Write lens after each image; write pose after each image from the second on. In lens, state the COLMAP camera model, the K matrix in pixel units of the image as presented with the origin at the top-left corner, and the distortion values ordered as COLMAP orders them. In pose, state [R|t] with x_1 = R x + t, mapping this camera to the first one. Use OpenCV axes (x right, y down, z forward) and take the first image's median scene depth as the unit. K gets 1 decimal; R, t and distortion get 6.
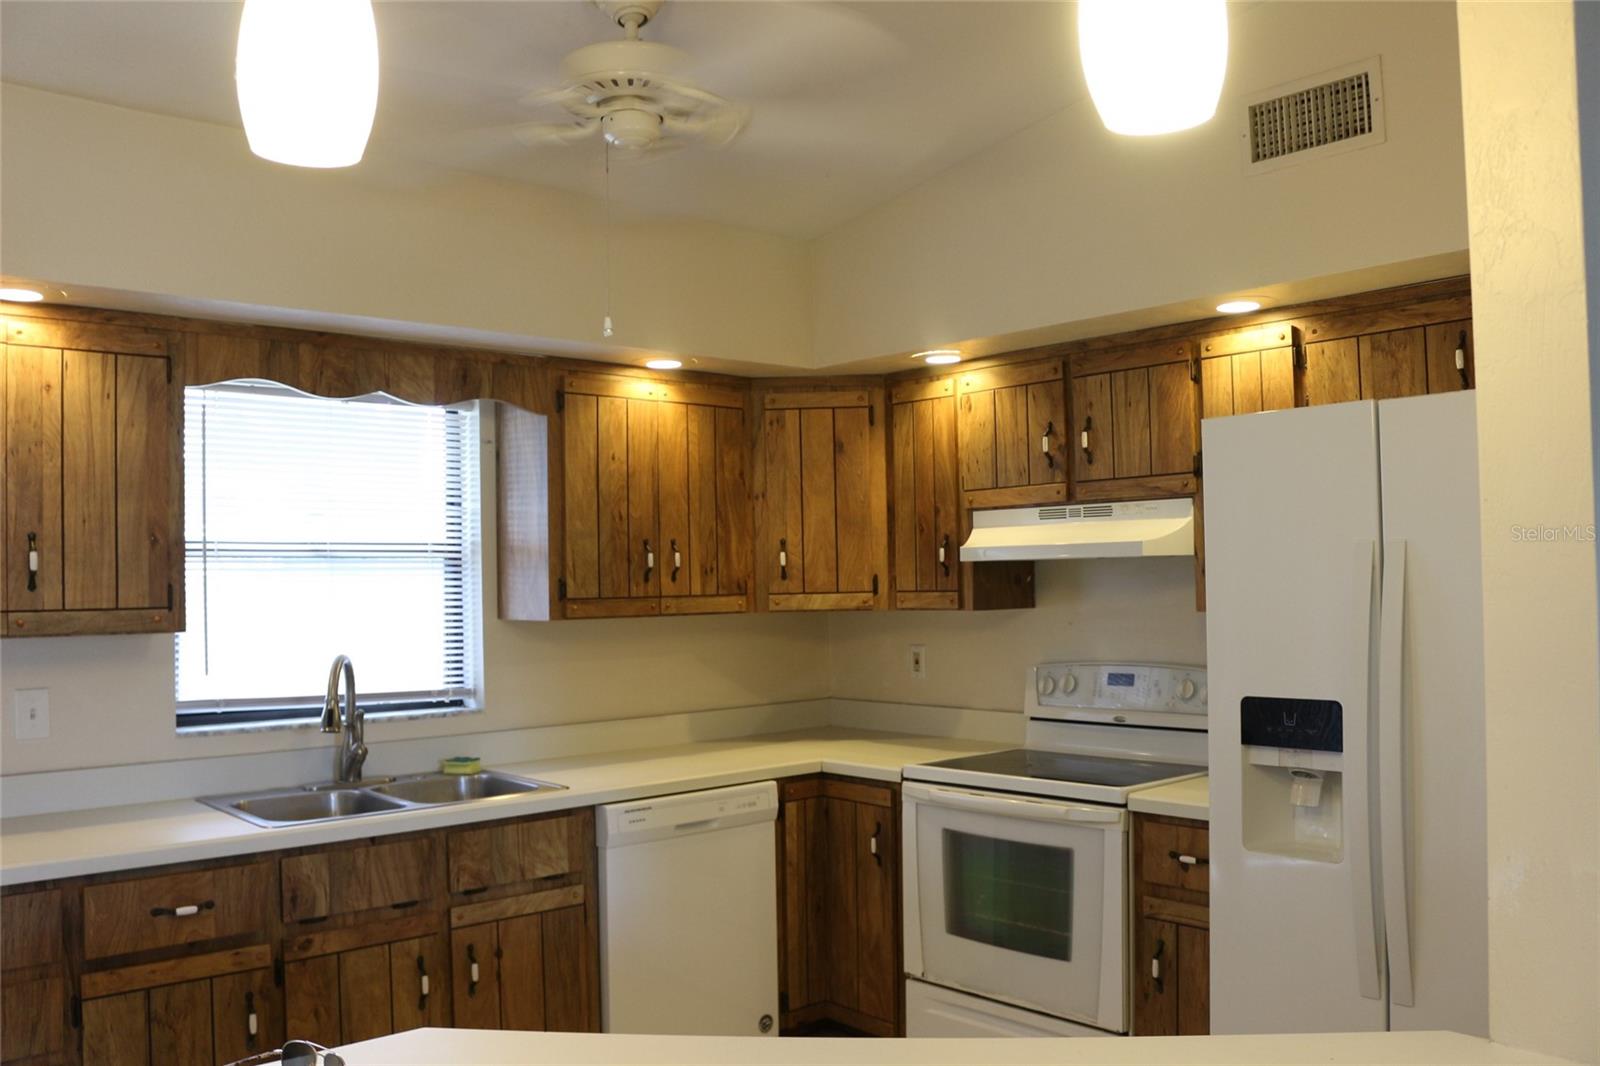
lens RADIAL K [[1312.0, 0, 800.0], [0, 1312.0, 533.0], [0, 0, 1]] dist [-0.137464, 0.006352]
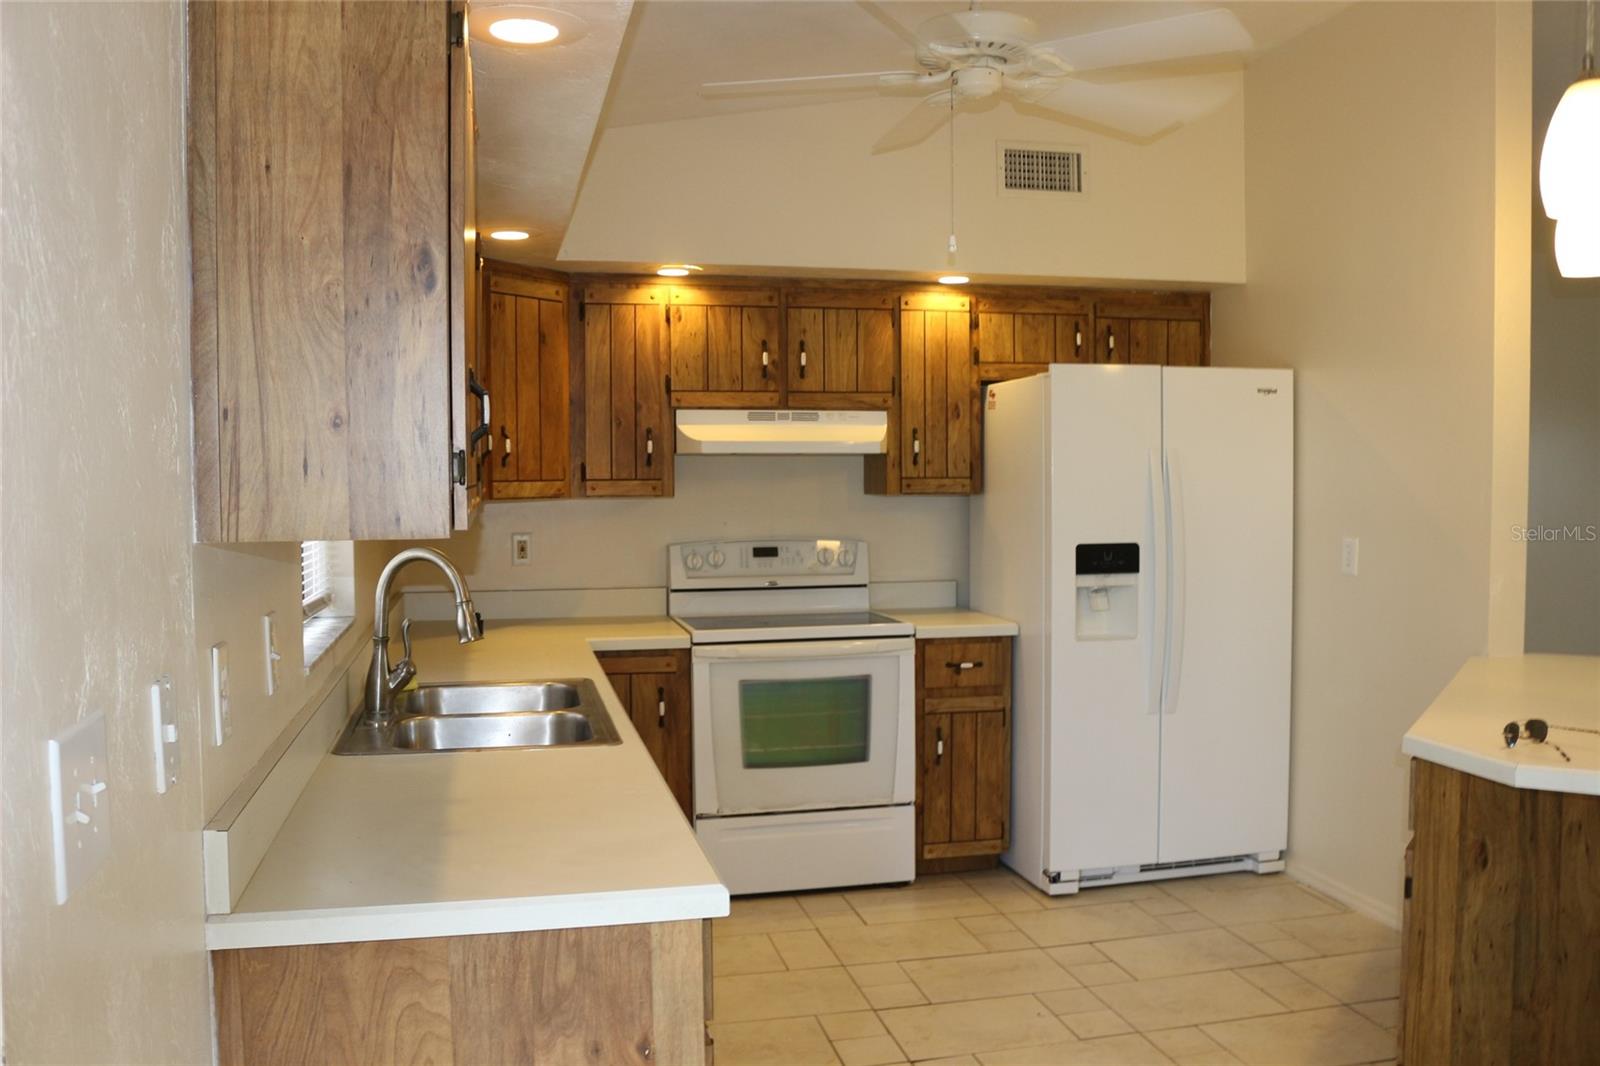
lens RADIAL K [[1354.1, 0, 800.0], [0, 1354.1, 533.0], [0, 0, 1]] dist [-0.160420, -0.000057]
pose [[0.482539, -0.023651, 0.875555, -0.914628], [-0.034687, 0.998335, 0.046085, 0.035448], [-0.875187, -0.052608, 0.480916, 0.366315]]
